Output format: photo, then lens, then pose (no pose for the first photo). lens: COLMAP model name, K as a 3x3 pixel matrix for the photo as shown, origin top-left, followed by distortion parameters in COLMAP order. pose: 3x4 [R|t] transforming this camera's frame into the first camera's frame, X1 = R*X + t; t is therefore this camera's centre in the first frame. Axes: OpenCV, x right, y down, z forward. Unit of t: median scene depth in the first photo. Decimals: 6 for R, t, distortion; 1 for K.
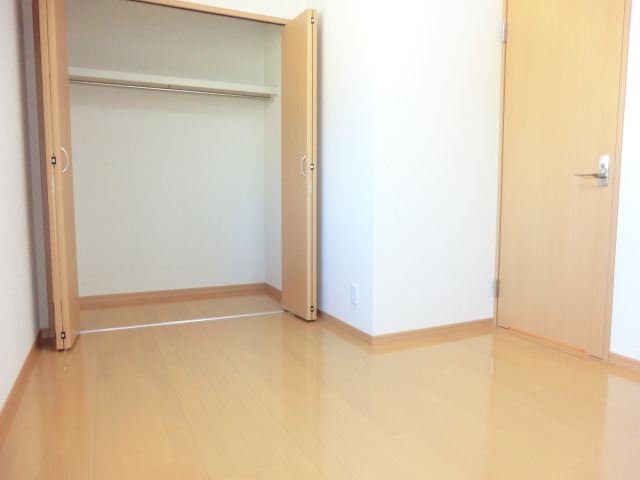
lens RADIAL K [[462.4, 0, 320.0], [0, 462.4, 240.0], [0, 0, 1]] dist [-0.102878, 0.118668]
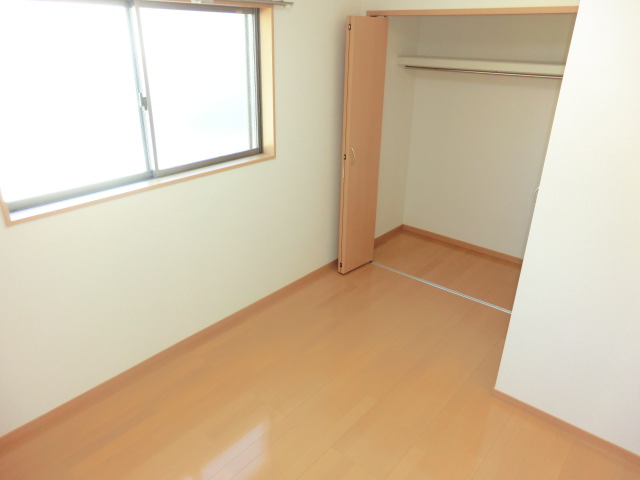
lens RADIAL K [[462.4, 0, 320.0], [0, 462.4, 240.0], [0, 0, 1]] dist [-0.102878, 0.118668]
pose [[0.420090, 0.370656, -0.828334, 0.582782], [-0.102917, 0.926353, 0.362322, -0.370759], [0.901627, -0.066958, 0.427299, 0.213084]]
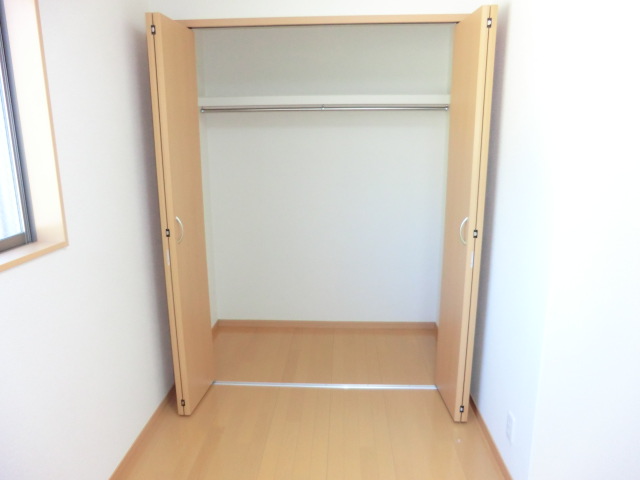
lens RADIAL K [[462.4, 0, 320.0], [0, 462.4, 240.0], [0, 0, 1]] dist [-0.102878, 0.118668]
pose [[0.879118, 0.095495, -0.466939, 0.108369], [-0.037200, 0.990481, 0.132529, -0.240407], [0.475150, -0.099139, 0.874302, 0.254366]]
